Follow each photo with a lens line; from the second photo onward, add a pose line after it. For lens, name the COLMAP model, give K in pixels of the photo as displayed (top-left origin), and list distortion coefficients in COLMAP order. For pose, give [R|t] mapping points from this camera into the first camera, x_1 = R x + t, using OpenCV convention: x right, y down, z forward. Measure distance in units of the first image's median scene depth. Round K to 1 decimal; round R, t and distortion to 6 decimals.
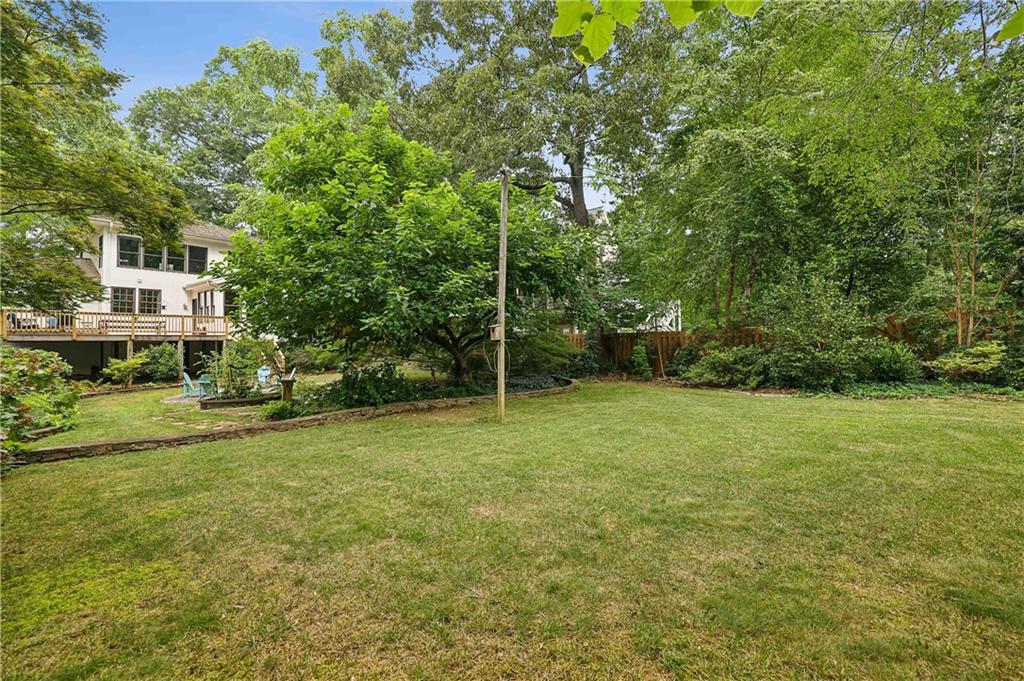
lens RADIAL K [[442.5, 0, 526.4], [0, 442.5, 326.4], [0, 0, 1]] dist [-0.024814, 0.002343]
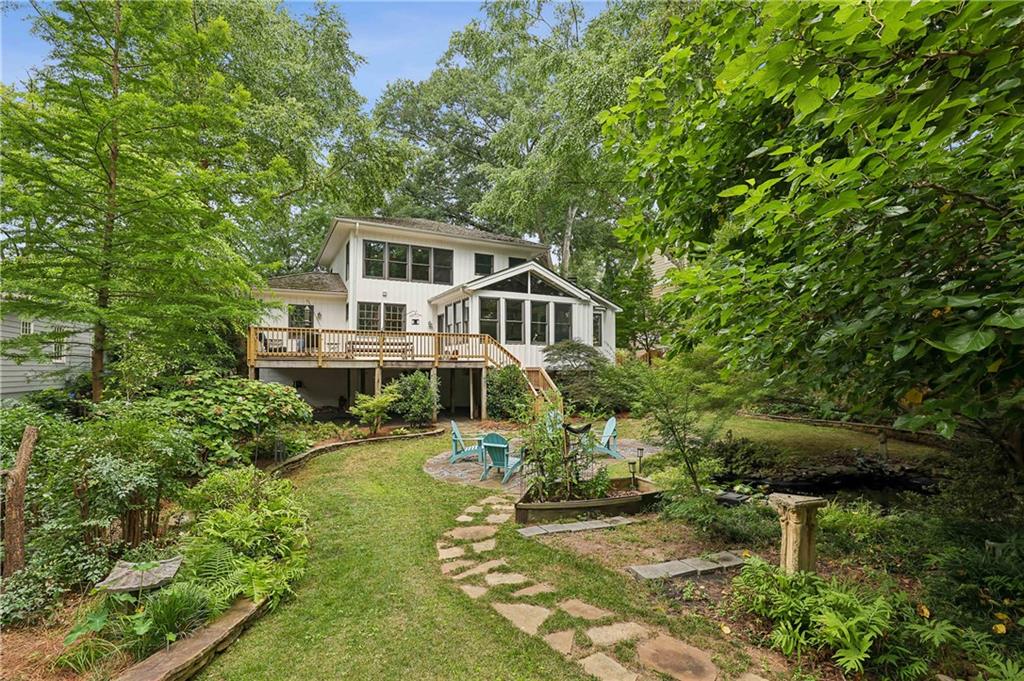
lens RADIAL K [[442.5, 0, 512.0], [0, 442.5, 346.4], [0, 0, 1]] dist [-0.024814, 0.002343]
pose [[0.912005, -0.009516, -0.410068, -0.362892], [0.005145, 0.999918, -0.011762, 0.005359], [0.410146, 0.008617, 0.911979, 0.372822]]
